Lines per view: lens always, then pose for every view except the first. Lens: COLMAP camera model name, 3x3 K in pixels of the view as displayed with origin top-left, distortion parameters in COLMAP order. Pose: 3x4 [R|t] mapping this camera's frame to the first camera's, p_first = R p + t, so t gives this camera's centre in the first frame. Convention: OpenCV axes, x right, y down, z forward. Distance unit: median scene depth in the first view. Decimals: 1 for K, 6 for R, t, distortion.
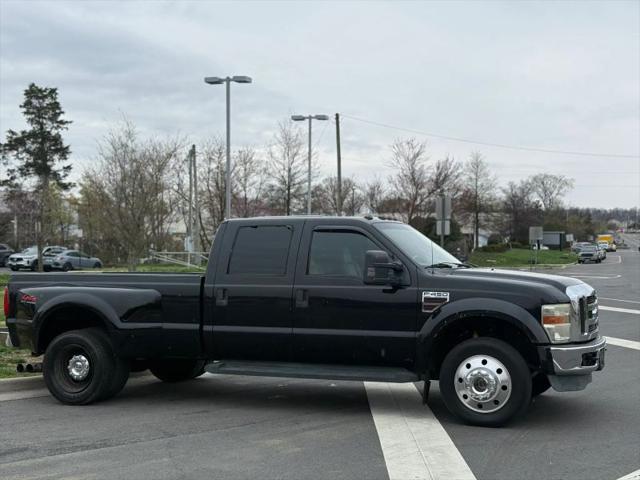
lens RADIAL K [[889.7, 0, 329.8], [0, 889.7, 242.5], [0, 0, 1]] dist [0.125069, -0.109354]
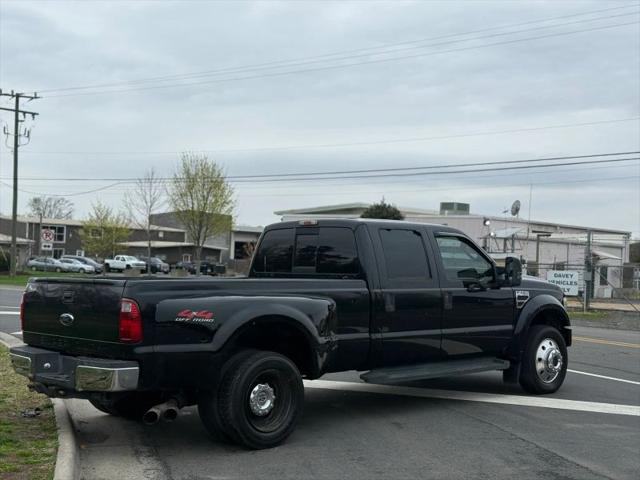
lens RADIAL K [[889.7, 0, 329.8], [0, 889.7, 242.5], [0, 0, 1]] dist [0.125069, -0.109354]
pose [[0.443386, 0.023036, 0.896035, -0.211325], [-0.028754, 0.999521, -0.011468, 0.002002], [-0.895870, -0.020680, 0.443836, 0.132392]]
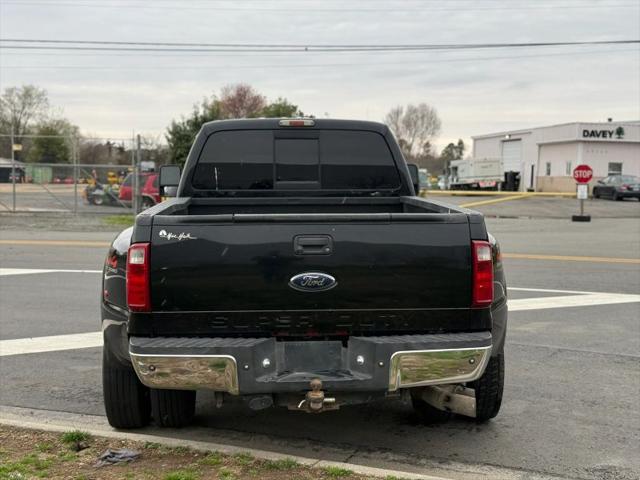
lens RADIAL K [[889.7, 0, 329.8], [0, 889.7, 242.5], [0, 0, 1]] dist [0.125069, -0.109354]
pose [[-0.393622, -0.084833, 0.915350, -0.174495], [-0.018407, 0.996261, 0.084416, 0.002788], [-0.919088, 0.016379, -0.393711, 0.291843]]
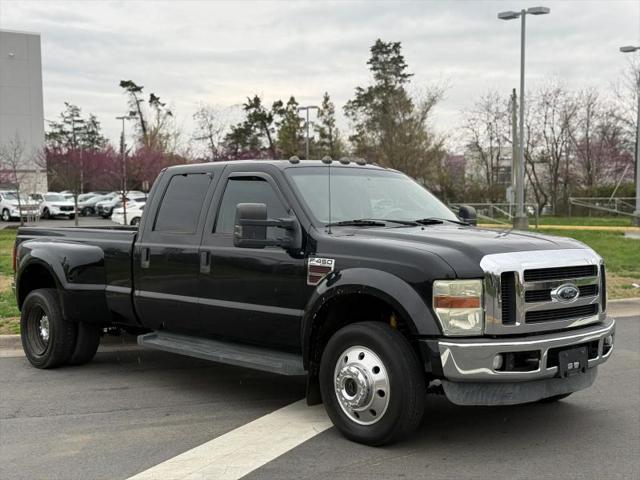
lens RADIAL K [[890.8, 0, 320.0], [0, 890.8, 240.0], [0, 0, 1]] dist [0.130626, -0.115183]
pose [[0.898568, 0.014049, -0.438609, 0.085397], [0.008652, 0.998726, 0.049716, 0.000563], [0.438749, -0.048468, 0.897302, 0.062768]]
